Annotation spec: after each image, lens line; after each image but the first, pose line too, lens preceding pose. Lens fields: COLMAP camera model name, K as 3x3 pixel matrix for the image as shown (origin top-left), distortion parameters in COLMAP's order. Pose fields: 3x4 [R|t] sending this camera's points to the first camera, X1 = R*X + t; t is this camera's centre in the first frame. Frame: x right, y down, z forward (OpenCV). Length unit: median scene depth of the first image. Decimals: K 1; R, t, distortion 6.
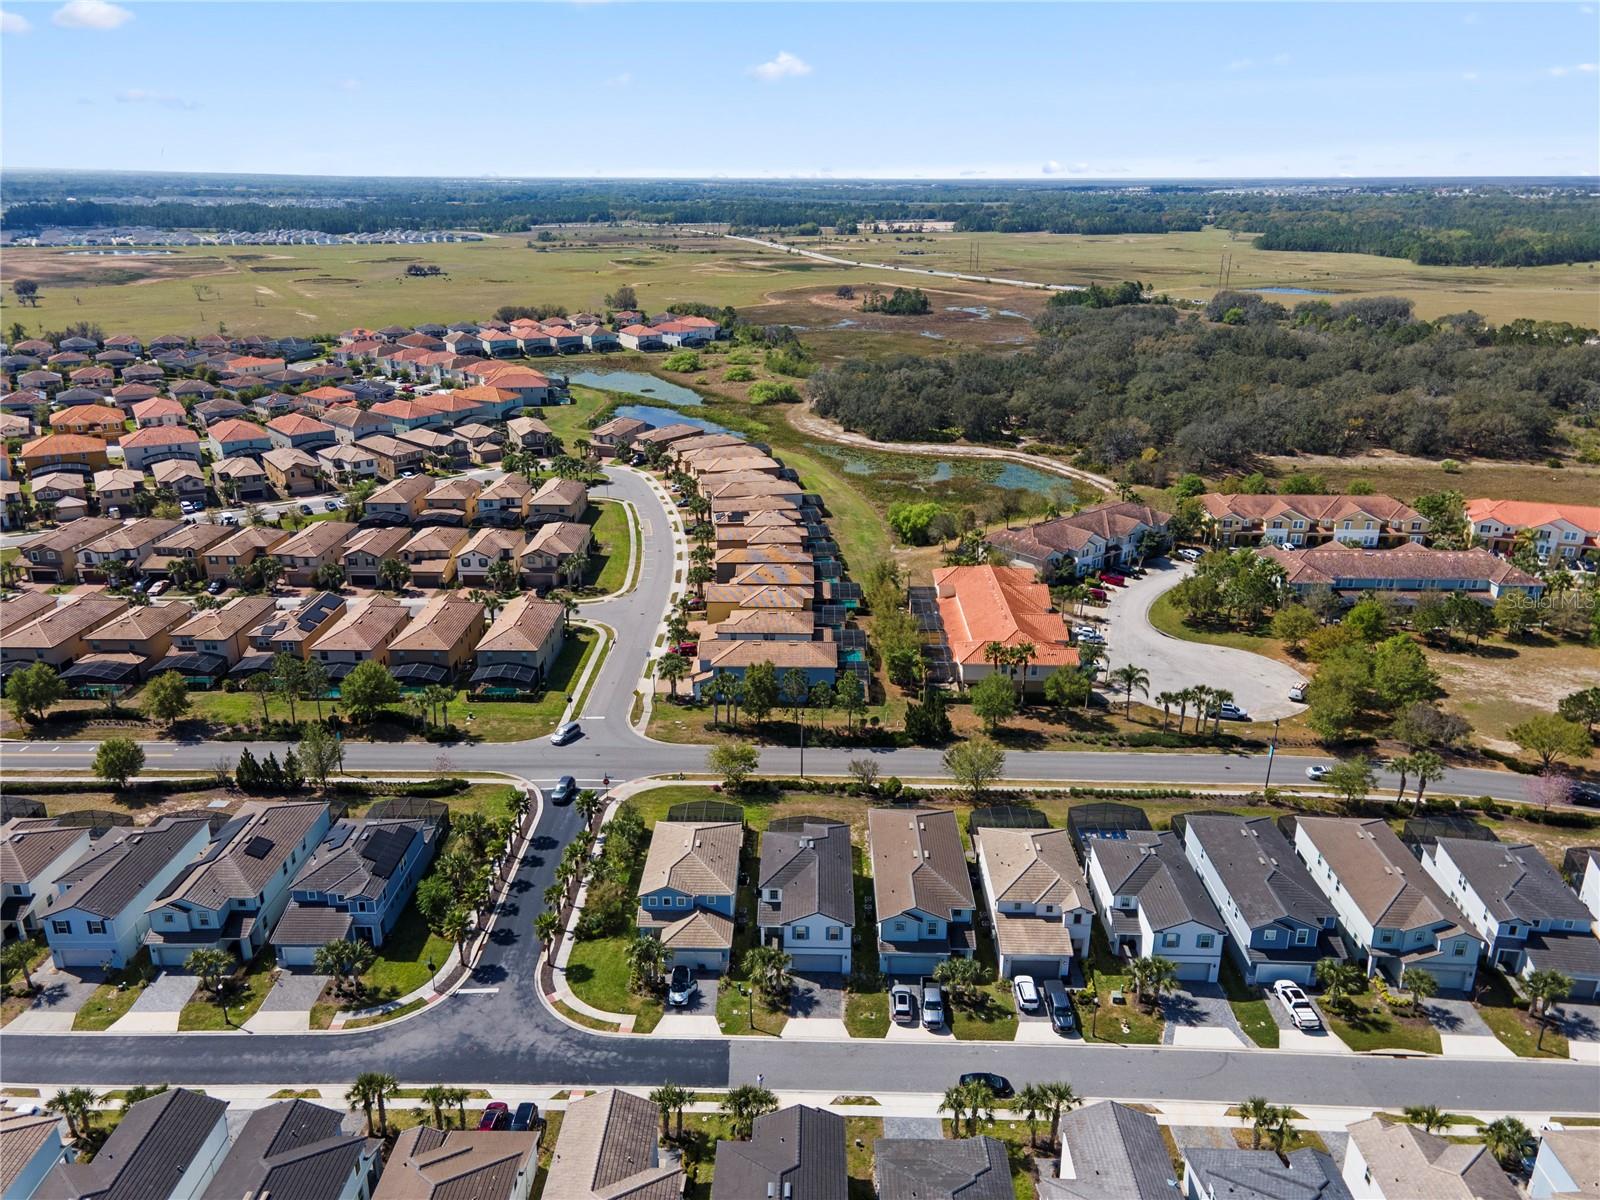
lens RADIAL K [[1175.8, 0, 800.0], [0, 1175.8, 600.0], [0, 0, 1]] dist [0.008173, 0.067641]
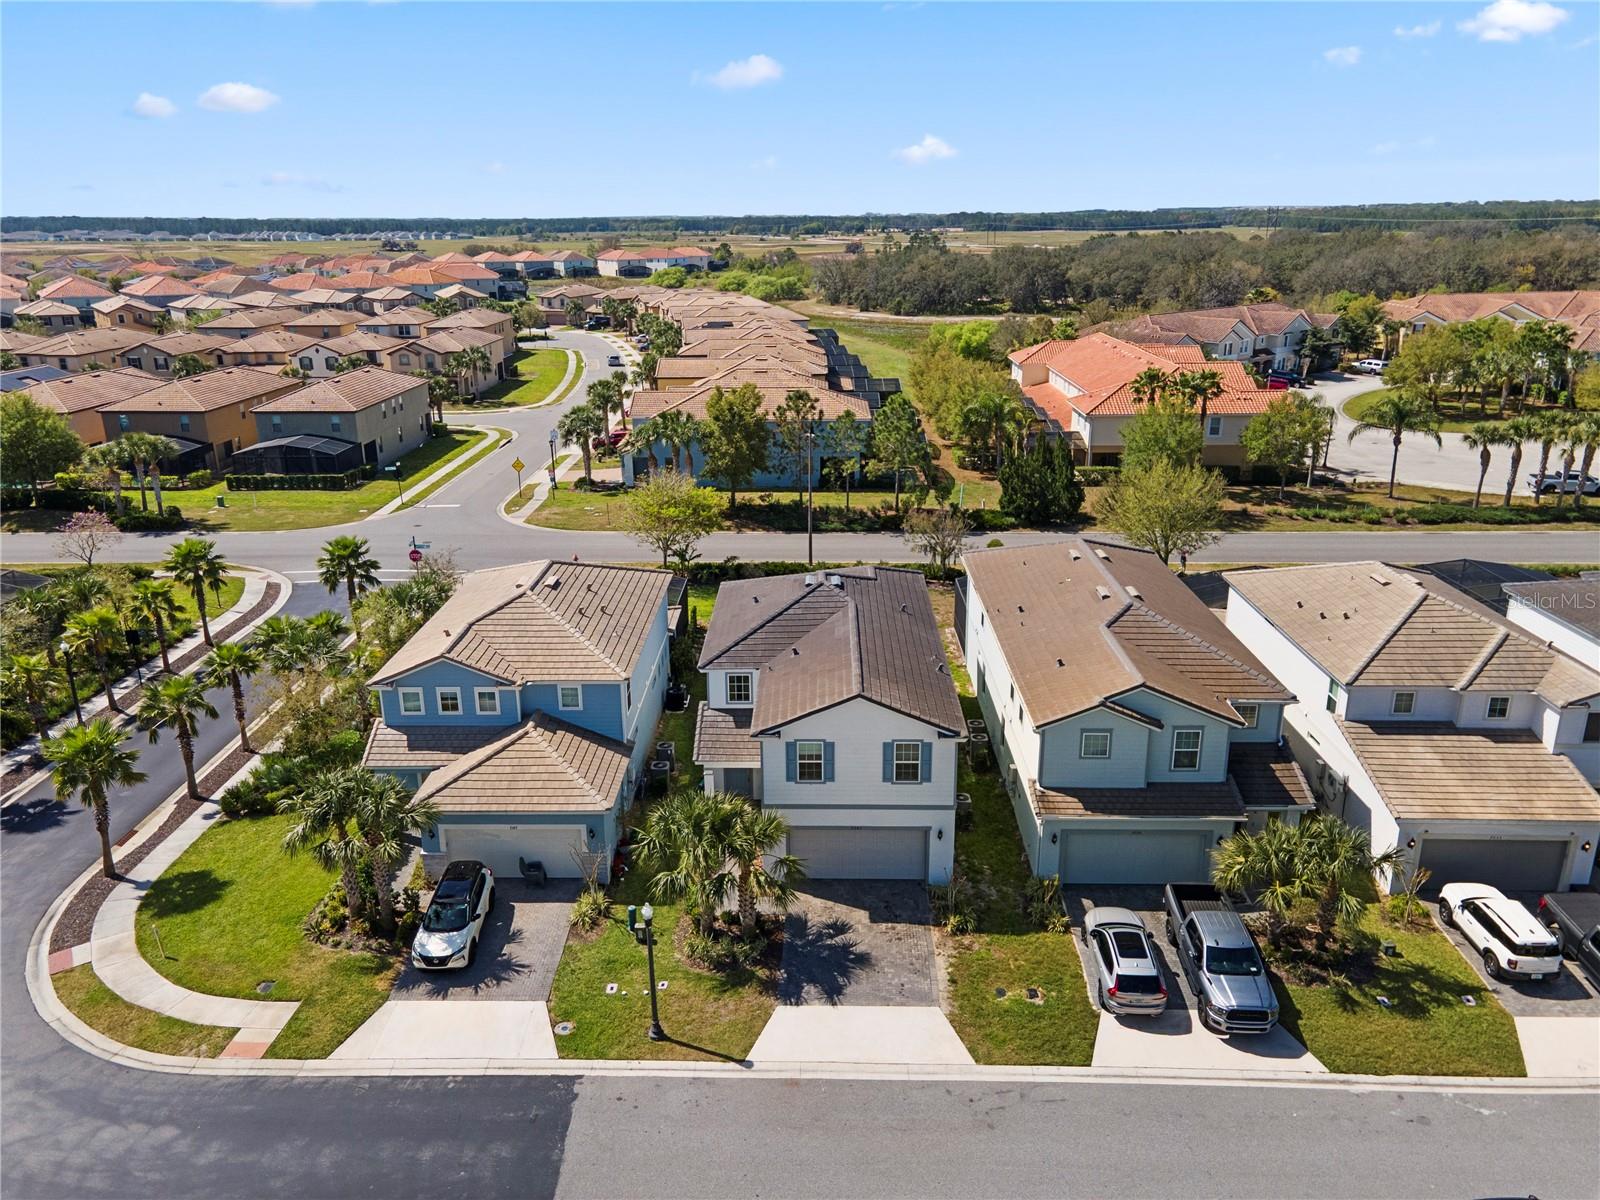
lens RADIAL K [[1175.8, 0, 800.0], [0, 1175.8, 600.0], [0, 0, 1]] dist [0.008173, 0.067641]
pose [[0.999901, -0.011756, -0.007751, 0.000504], [0.011511, 0.999453, -0.030988, 0.173279], [0.008111, 0.030895, 0.999490, 0.460267]]
